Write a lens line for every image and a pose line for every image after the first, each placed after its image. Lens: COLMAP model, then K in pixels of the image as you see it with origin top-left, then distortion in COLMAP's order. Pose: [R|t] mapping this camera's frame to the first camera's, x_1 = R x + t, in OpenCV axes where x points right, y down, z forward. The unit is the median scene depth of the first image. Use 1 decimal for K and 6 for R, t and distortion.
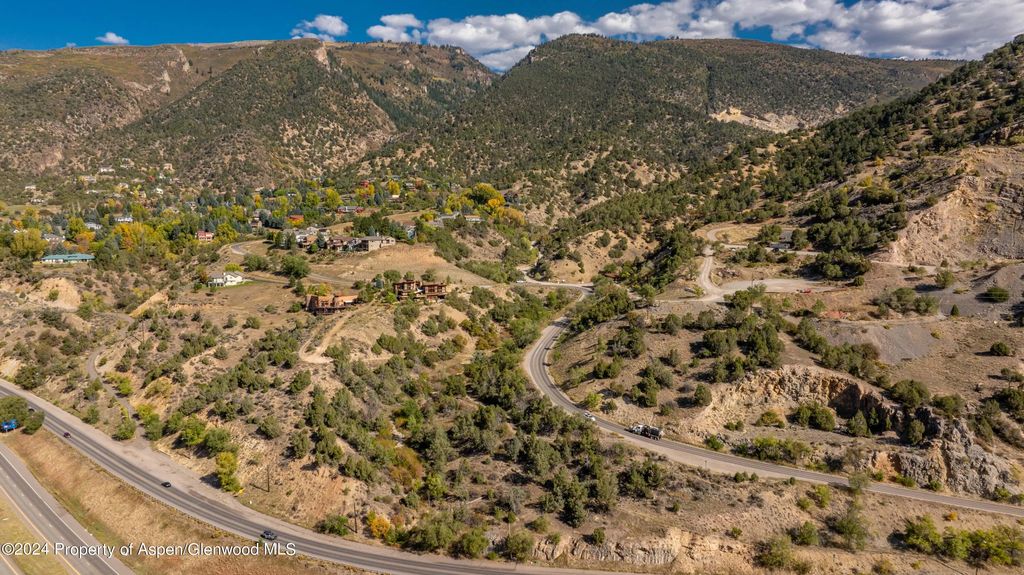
lens RADIAL K [[724.3, 0, 512.0], [0, 724.3, 287.5], [0, 0, 1]] dist [-0.034951, 0.036120]
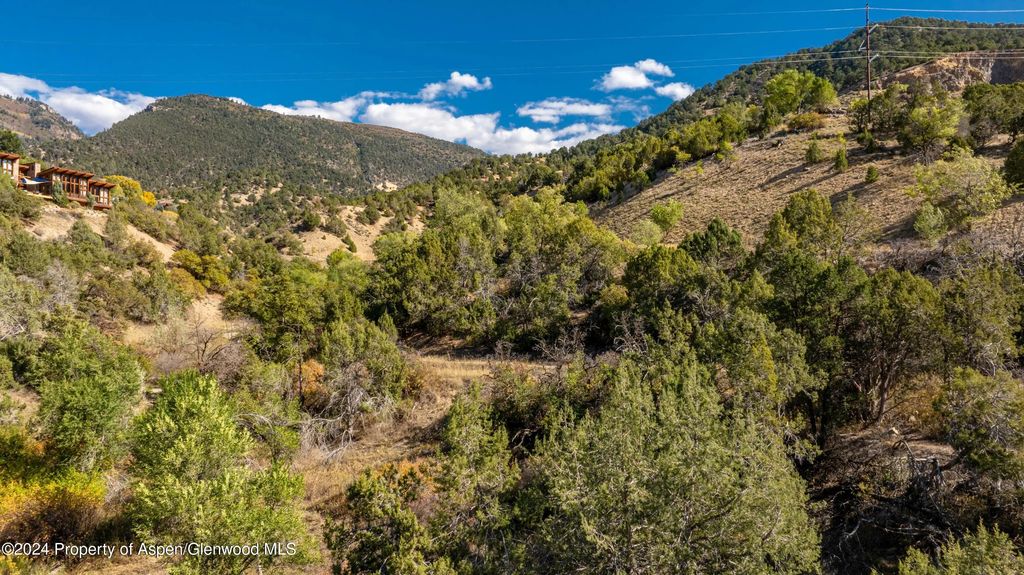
lens RADIAL K [[724.3, 0, 512.0], [0, 724.3, 287.5], [0, 0, 1]] dist [-0.034951, 0.036120]
pose [[0.868580, 0.024906, 0.494923, -0.077551], [0.048534, 0.989659, -0.134978, 0.093104], [-0.493167, 0.141260, 0.858389, 0.449100]]
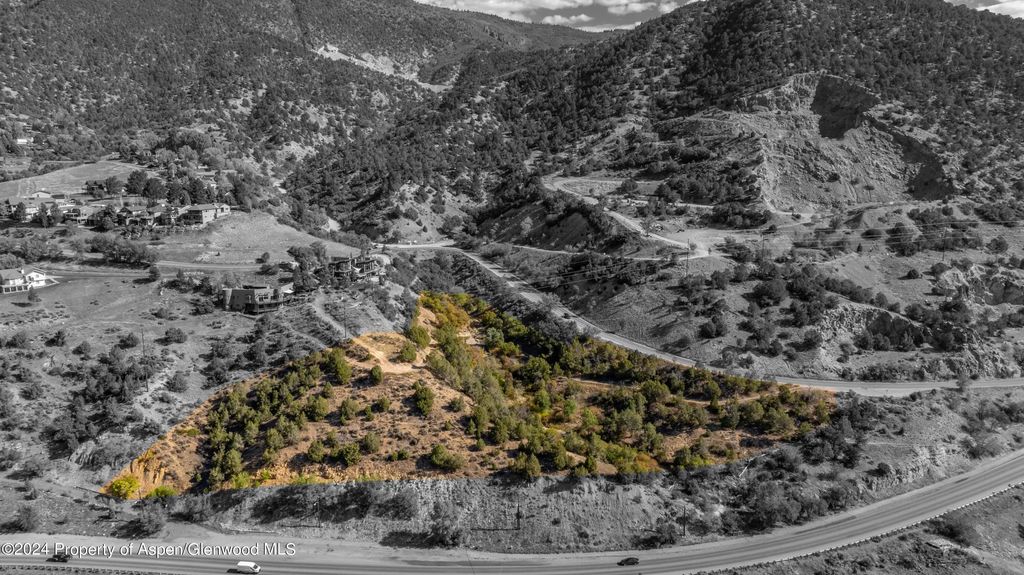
lens RADIAL K [[724.3, 0, 512.0], [0, 724.3, 287.5], [0, 0, 1]] dist [-0.034951, 0.036120]
pose [[0.807041, -0.114669, 0.579255, -0.377648], [0.062723, 0.992061, 0.109000, -0.044098], [-0.587155, -0.051634, 0.807826, 0.153523]]
